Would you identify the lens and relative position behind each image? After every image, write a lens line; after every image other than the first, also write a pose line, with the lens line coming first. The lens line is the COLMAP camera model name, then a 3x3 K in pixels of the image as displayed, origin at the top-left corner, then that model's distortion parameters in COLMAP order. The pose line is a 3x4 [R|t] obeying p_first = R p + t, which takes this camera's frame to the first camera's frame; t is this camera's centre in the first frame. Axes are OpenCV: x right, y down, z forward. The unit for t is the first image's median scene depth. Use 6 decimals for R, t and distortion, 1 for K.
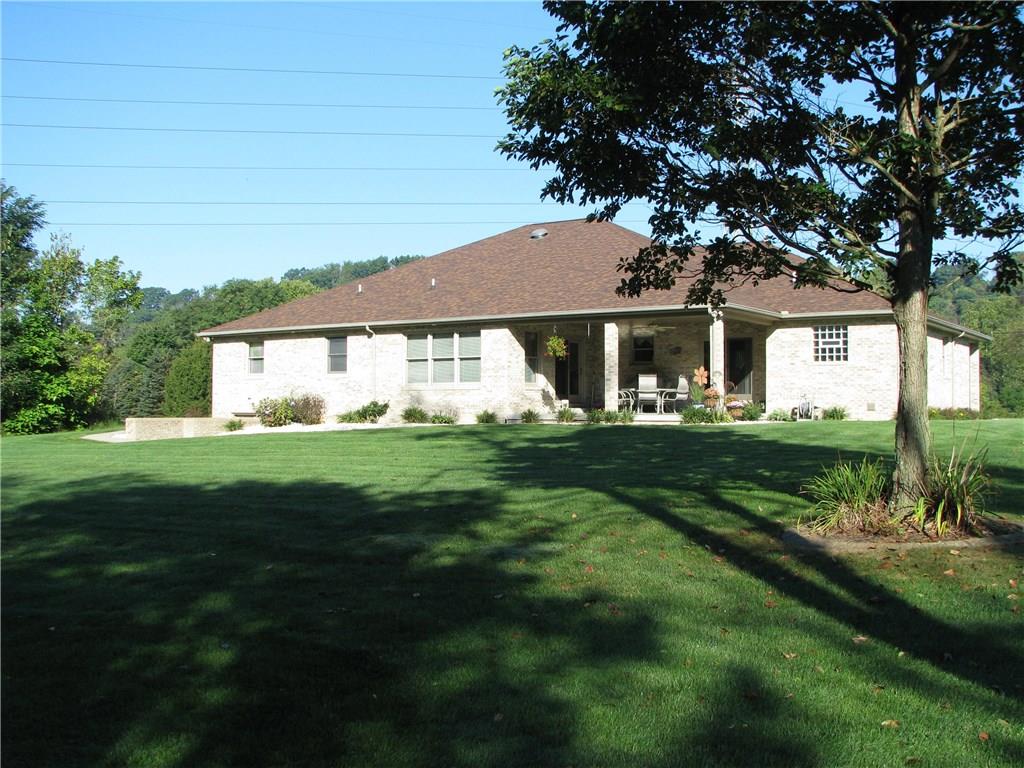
lens RADIAL K [[1072.0, 0, 512.0], [0, 1072.0, 384.0], [0, 0, 1]] dist [-0.248156, 0.434123]
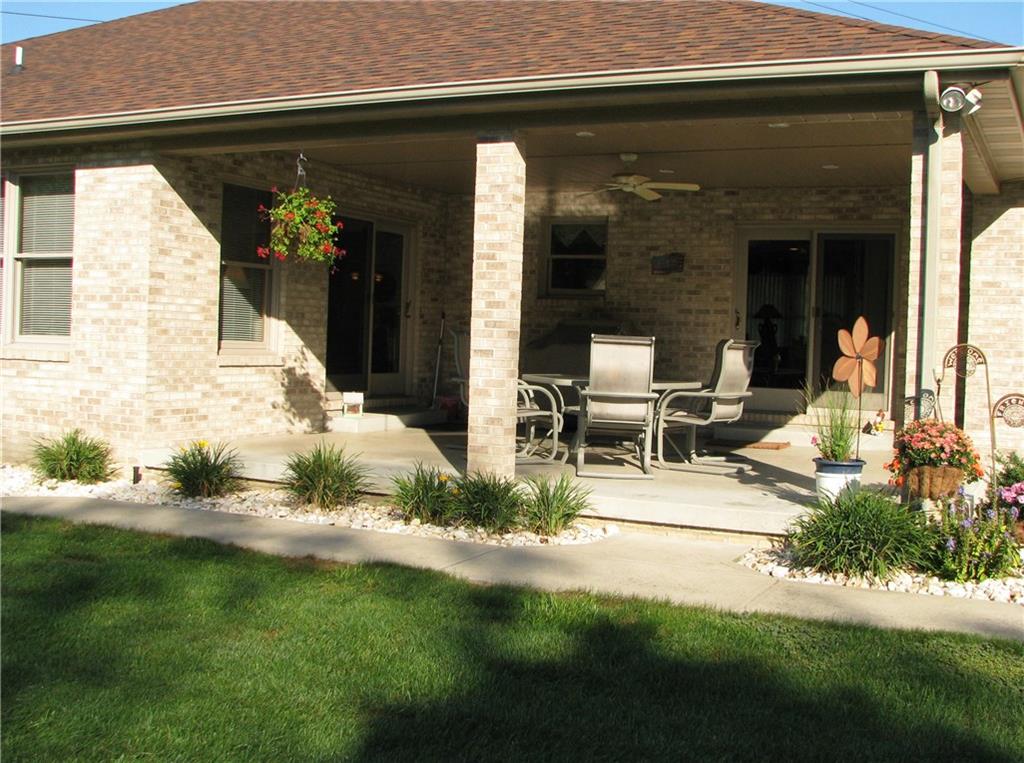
lens RADIAL K [[1072.0, 0, 512.0], [0, 1072.0, 381.5], [0, 0, 1]] dist [-0.248156, 0.434123]
pose [[0.990961, 0.026244, 0.131557, 0.058157], [-0.034782, 0.997405, 0.063029, -0.012929], [-0.129562, -0.067035, 0.989303, 0.690093]]
